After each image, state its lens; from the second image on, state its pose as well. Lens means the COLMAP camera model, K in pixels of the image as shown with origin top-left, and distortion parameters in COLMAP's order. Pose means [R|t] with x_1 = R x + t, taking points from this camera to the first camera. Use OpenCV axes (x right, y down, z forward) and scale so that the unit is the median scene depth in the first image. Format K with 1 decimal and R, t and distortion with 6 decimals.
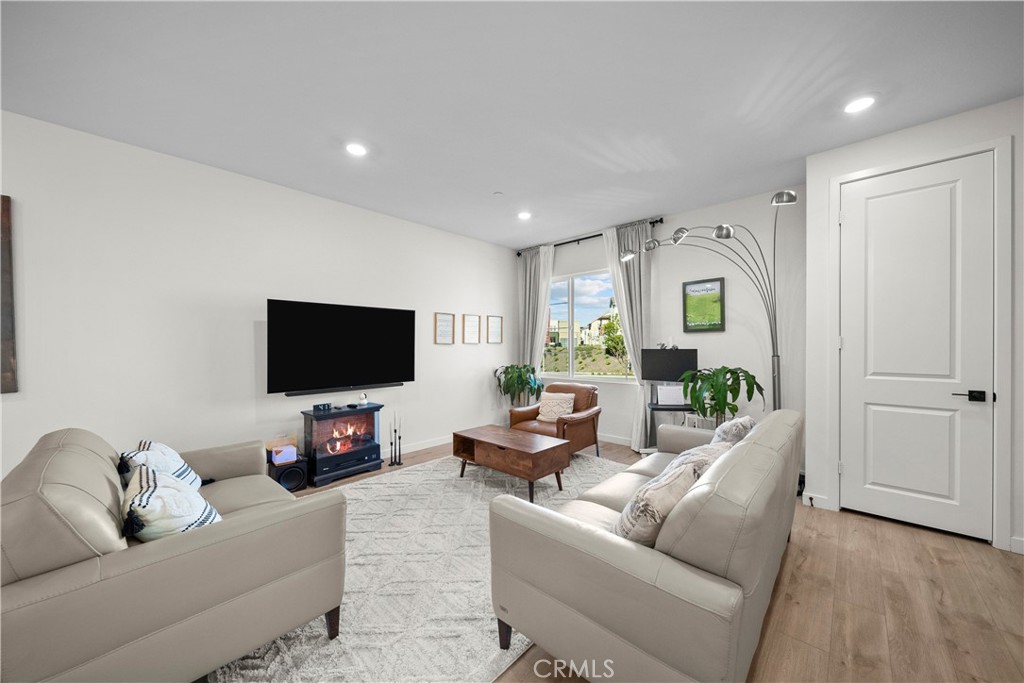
lens RADIAL K [[362.5, 0, 518.3], [0, 362.5, 350.3], [0, 0, 1]] dist [-0.002123, -0.000151]
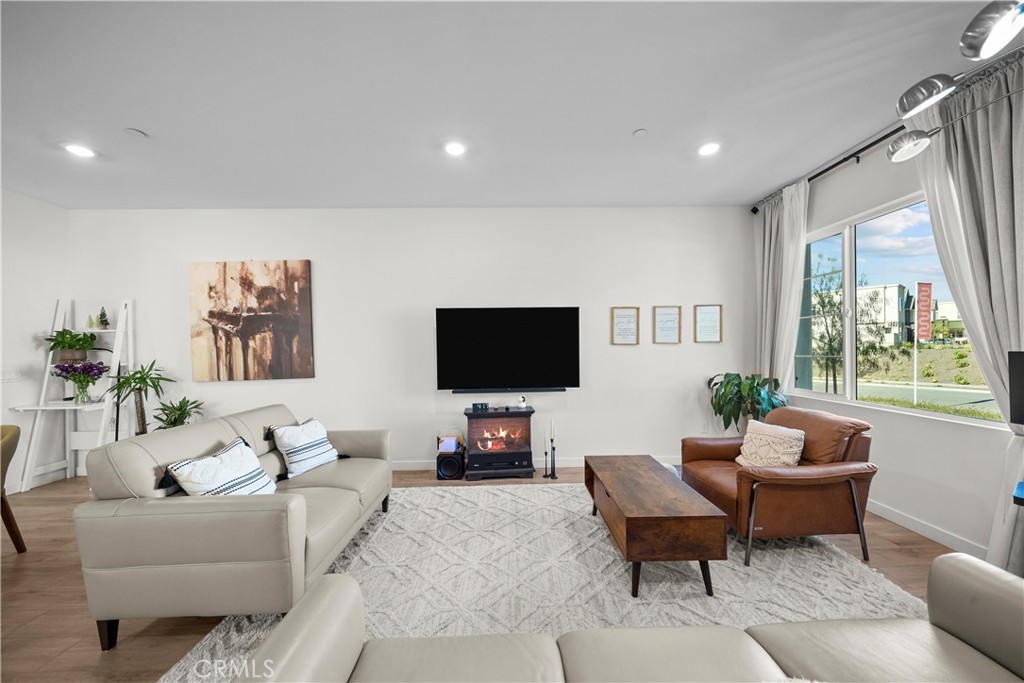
lens RADIAL K [[362.5, 0, 518.3], [0, 362.5, 350.3], [0, 0, 1]] dist [-0.002123, -0.000151]
pose [[0.693684, 0.000505, -0.720279, 0.273789], [0.000714, 0.999999, 0.001388, -0.007020], [0.720279, -0.001477, 0.693683, 0.317161]]
